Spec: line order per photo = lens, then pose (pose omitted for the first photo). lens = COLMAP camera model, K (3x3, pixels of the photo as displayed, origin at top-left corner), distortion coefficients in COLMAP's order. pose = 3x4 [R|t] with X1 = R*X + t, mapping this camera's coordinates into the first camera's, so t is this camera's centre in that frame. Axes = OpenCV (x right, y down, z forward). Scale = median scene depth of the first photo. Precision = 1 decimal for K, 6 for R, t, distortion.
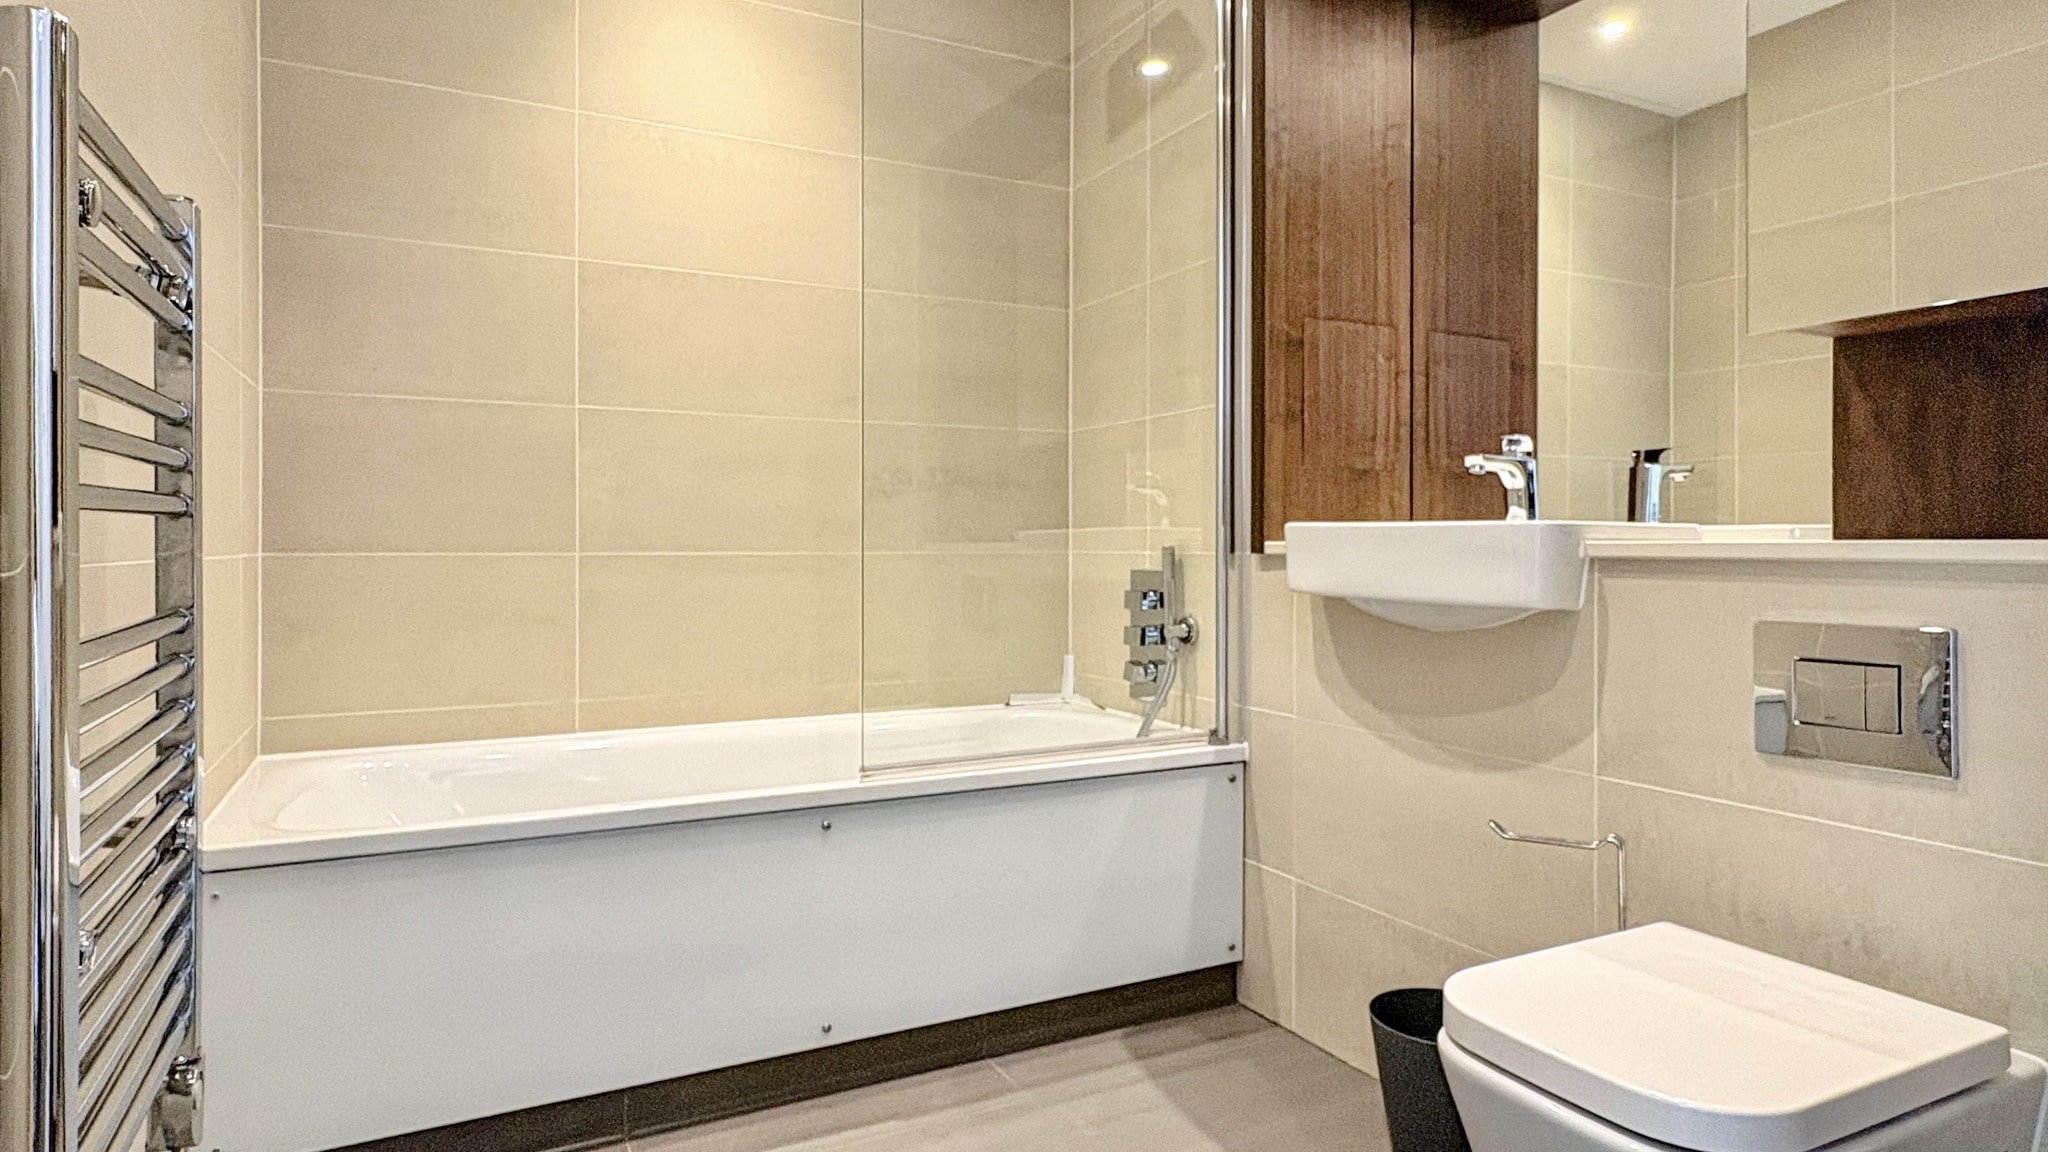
lens RADIAL K [[1170.6, 0, 901.0], [0, 1170.6, 557.6], [0, 0, 1]] dist [0.015539, -0.000722]
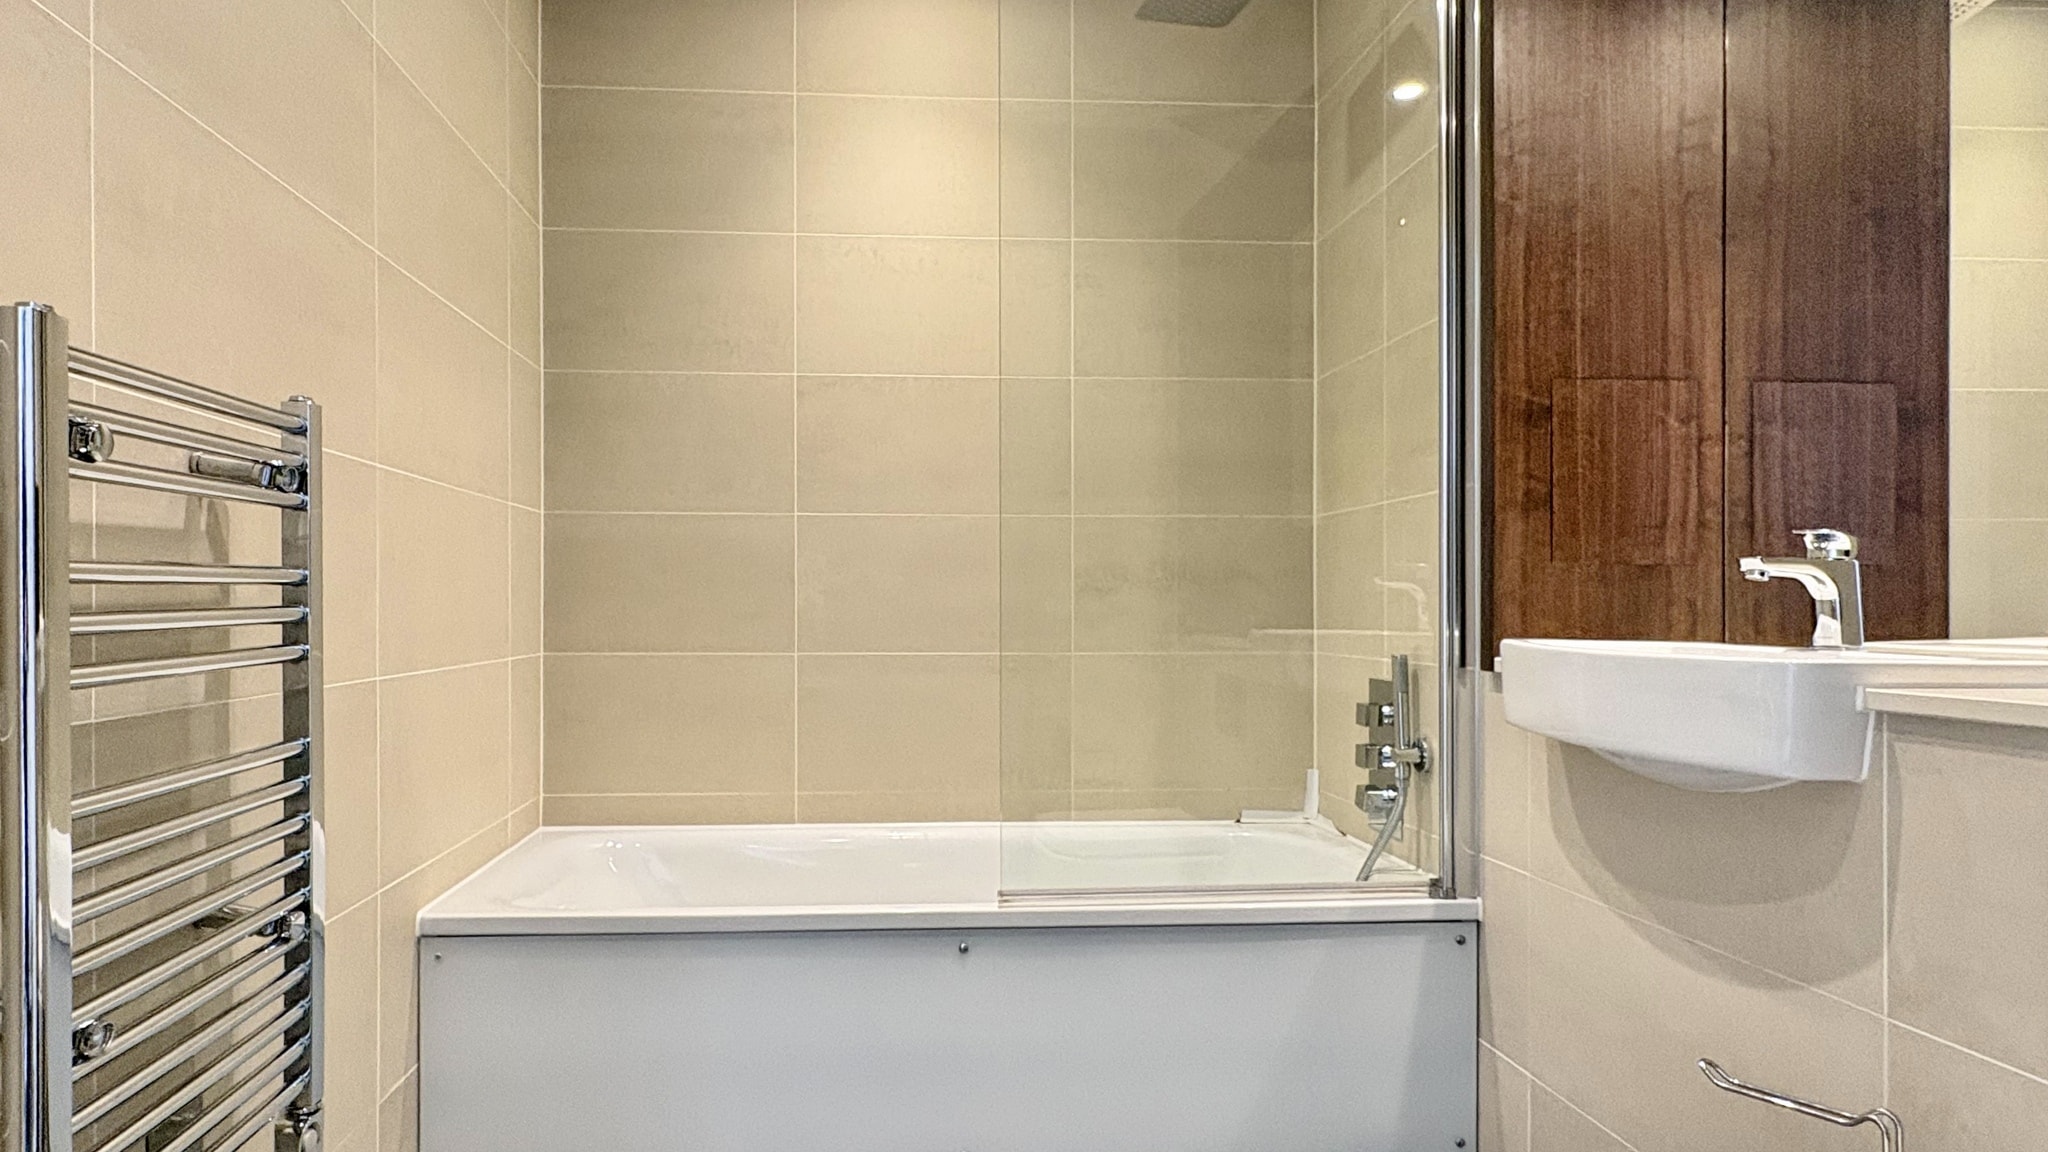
lens RADIAL K [[1170.6, 0, 1021.9], [0, 1170.6, 580.1], [0, 0, 1]] dist [0.015539, -0.000722]
pose [[0.917775, -0.004442, -0.397077, 0.327882], [0.004733, 0.999989, -0.000246, -0.067986], [0.397073, -0.001653, 0.917785, 0.112468]]
